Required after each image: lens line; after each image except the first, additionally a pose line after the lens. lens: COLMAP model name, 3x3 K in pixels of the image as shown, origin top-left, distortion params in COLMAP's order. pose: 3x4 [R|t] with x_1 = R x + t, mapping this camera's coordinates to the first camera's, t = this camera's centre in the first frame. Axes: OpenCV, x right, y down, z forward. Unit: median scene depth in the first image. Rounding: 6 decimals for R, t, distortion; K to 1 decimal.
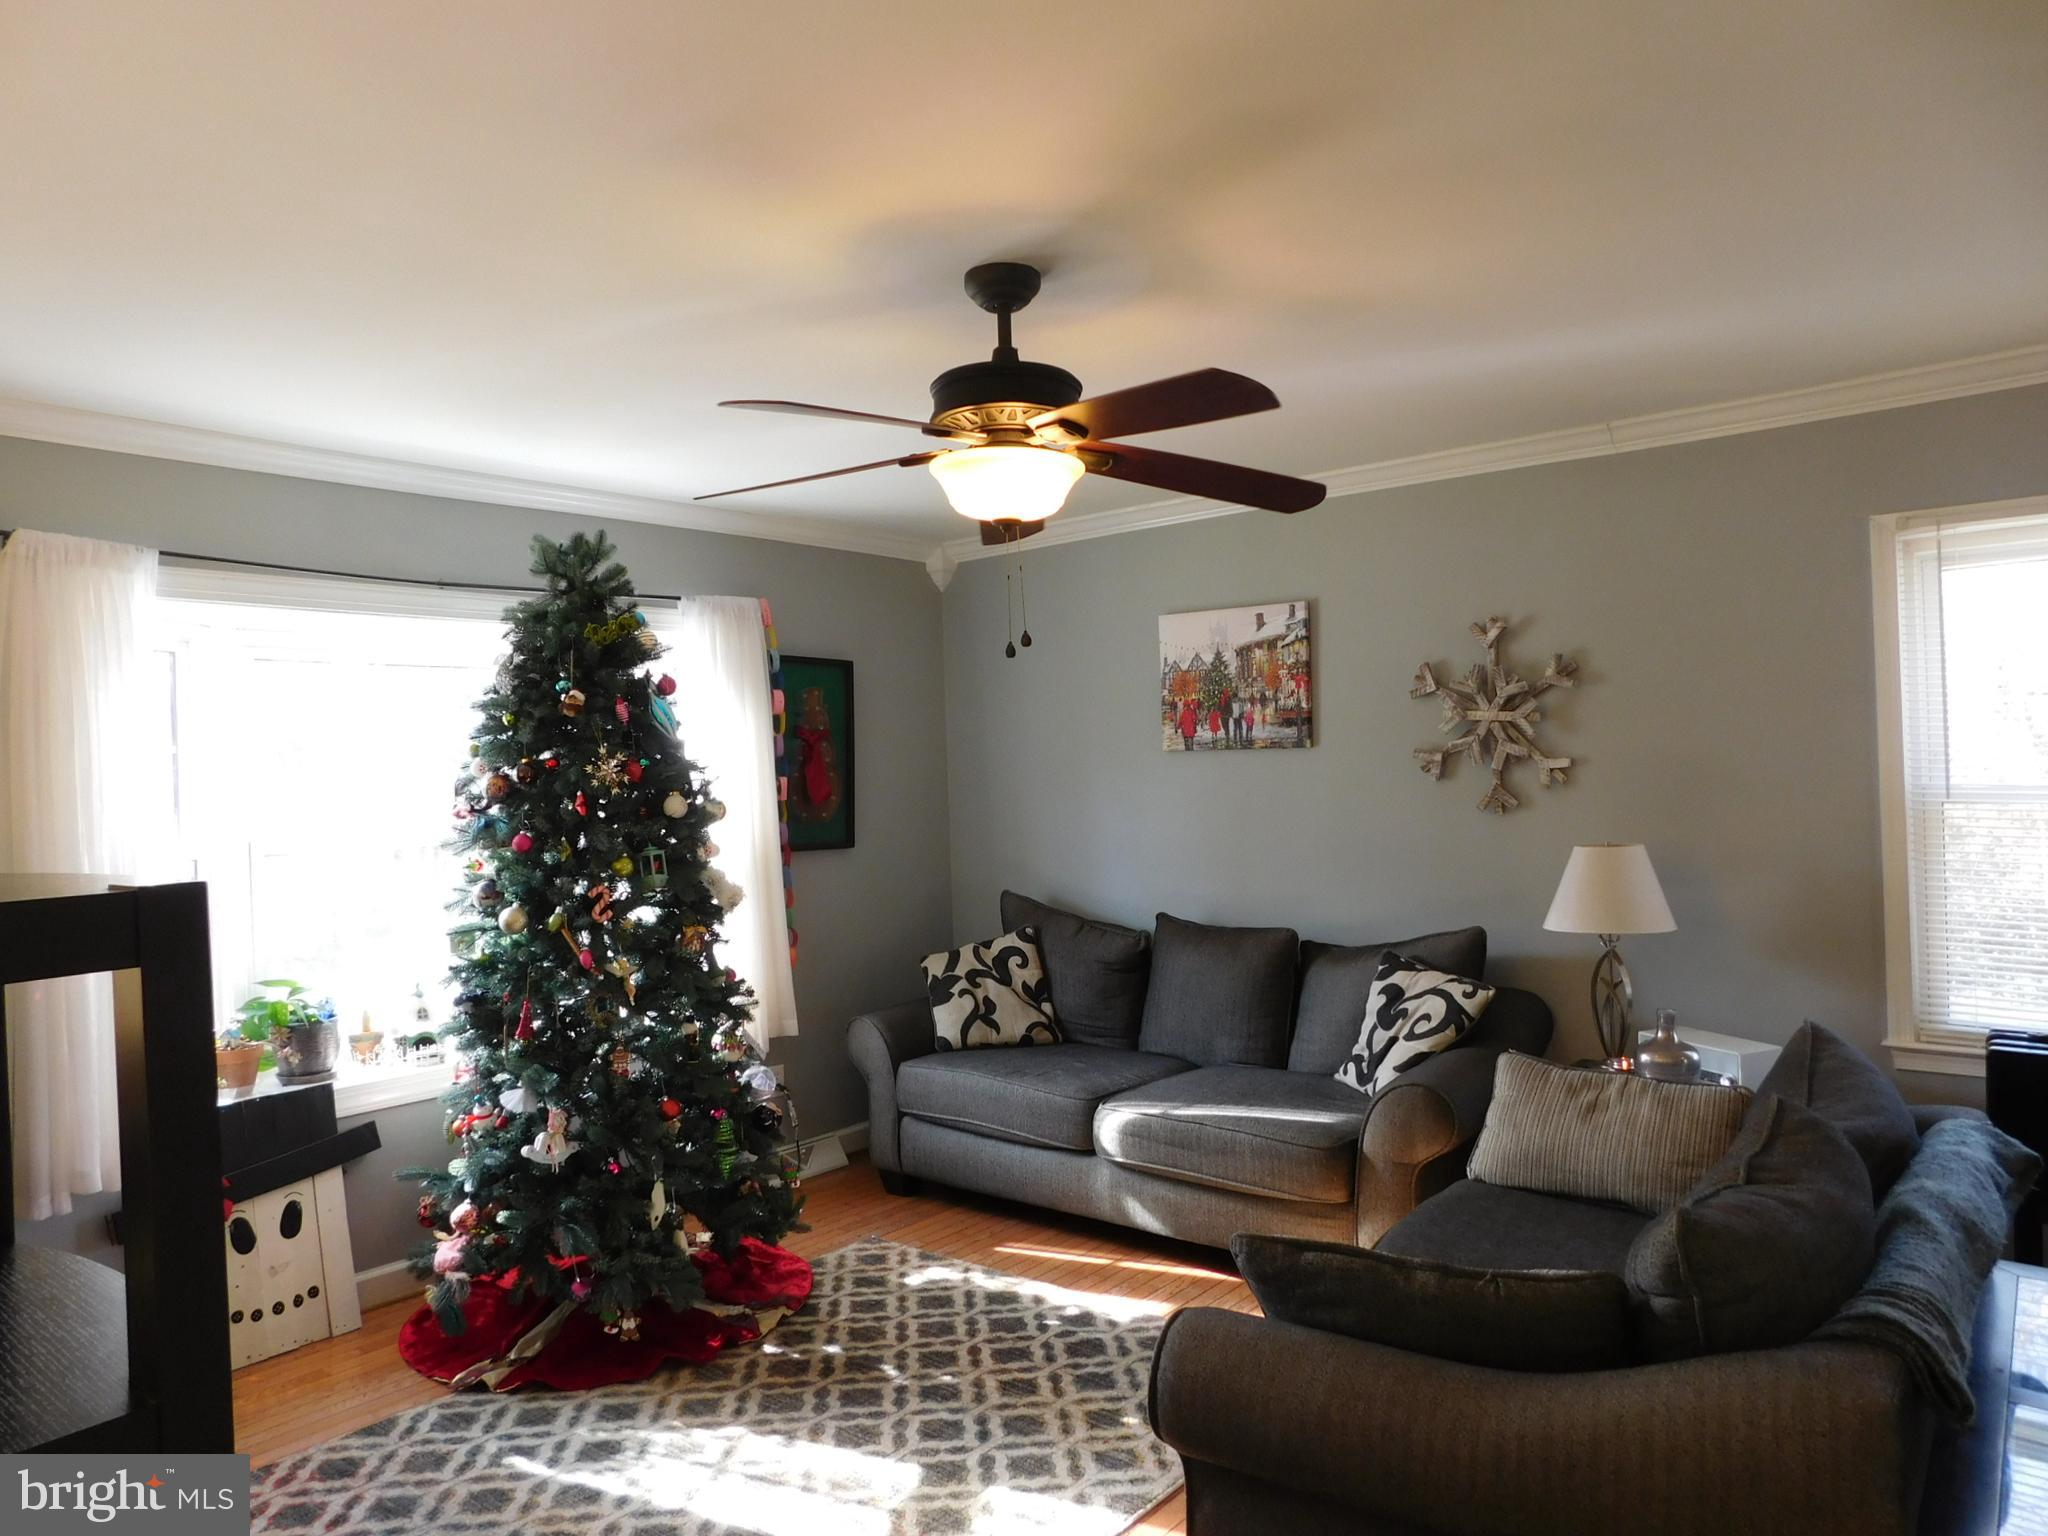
lens RADIAL K [[1352.8, 0, 1024.0], [0, 1352.8, 768.0], [0, 0, 1]] dist [-0.000455, 0.065448]
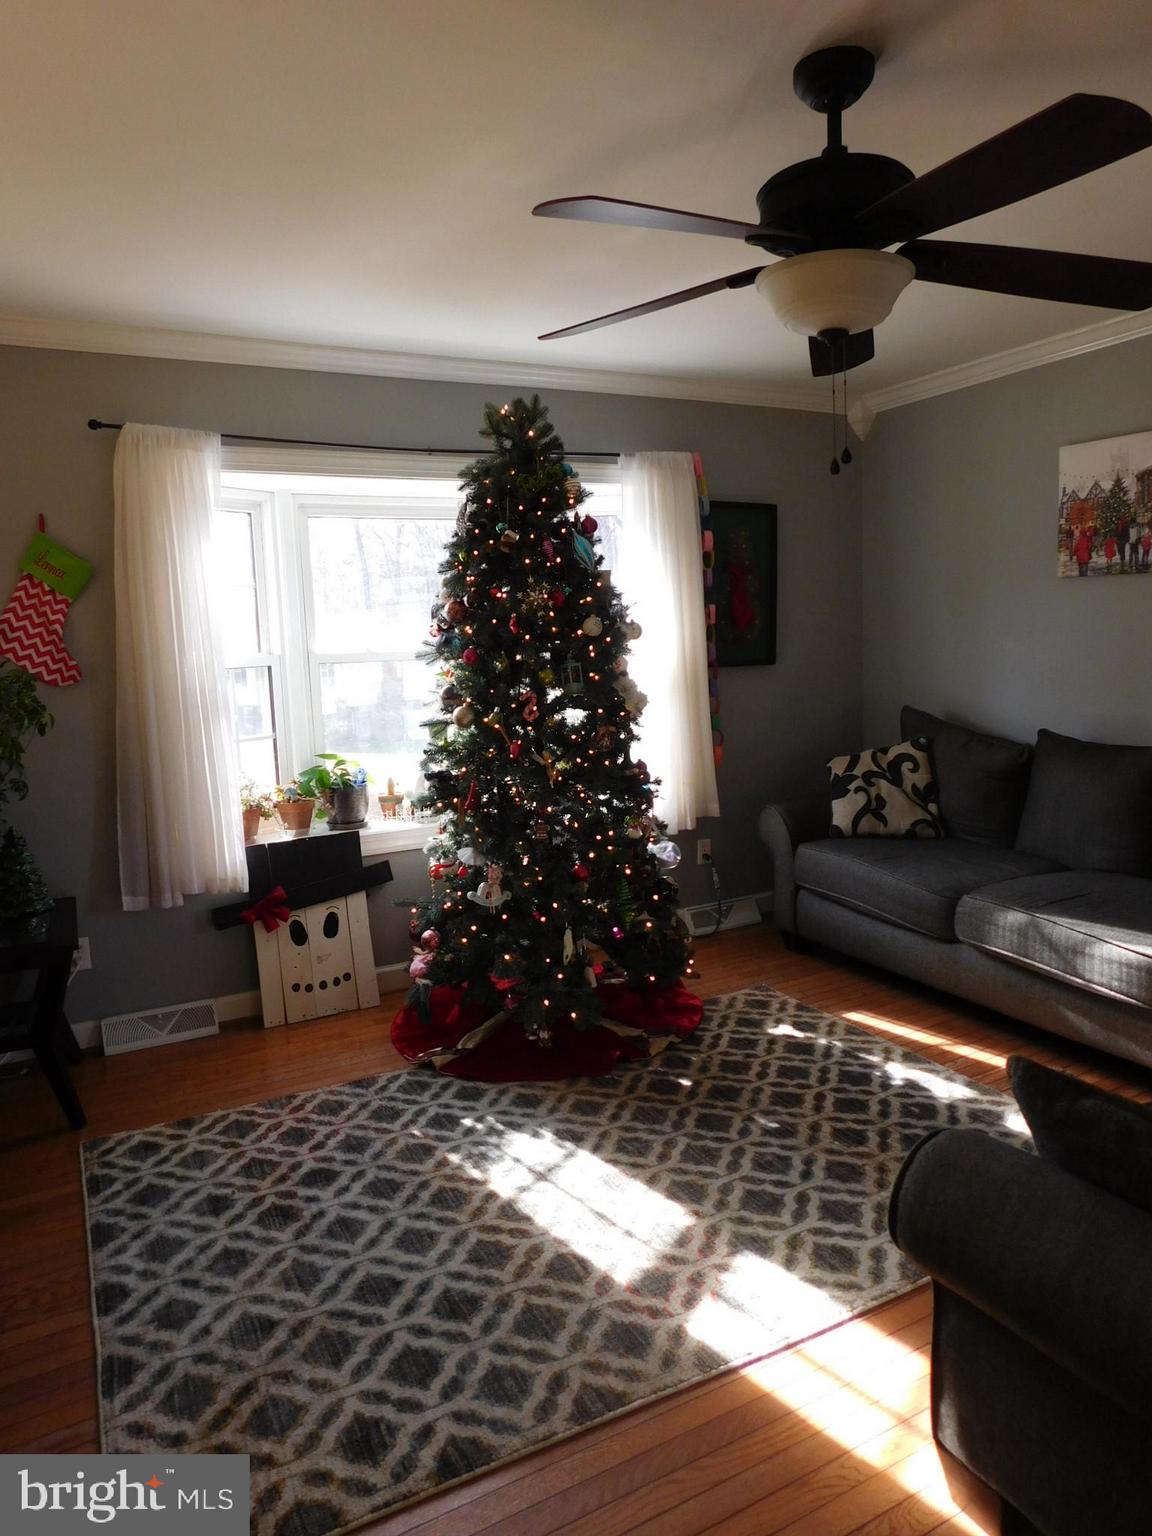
lens RADIAL K [[1052.7, 0, 577.0], [0, 1052.7, 751.8], [0, 0, 1]] dist [0.005319, 0.000104]
pose [[0.936690, 0.041741, -0.347664, 0.061824], [0.007159, 0.990379, 0.138196, 0.008831], [0.350088, -0.131935, 0.927379, 0.112087]]
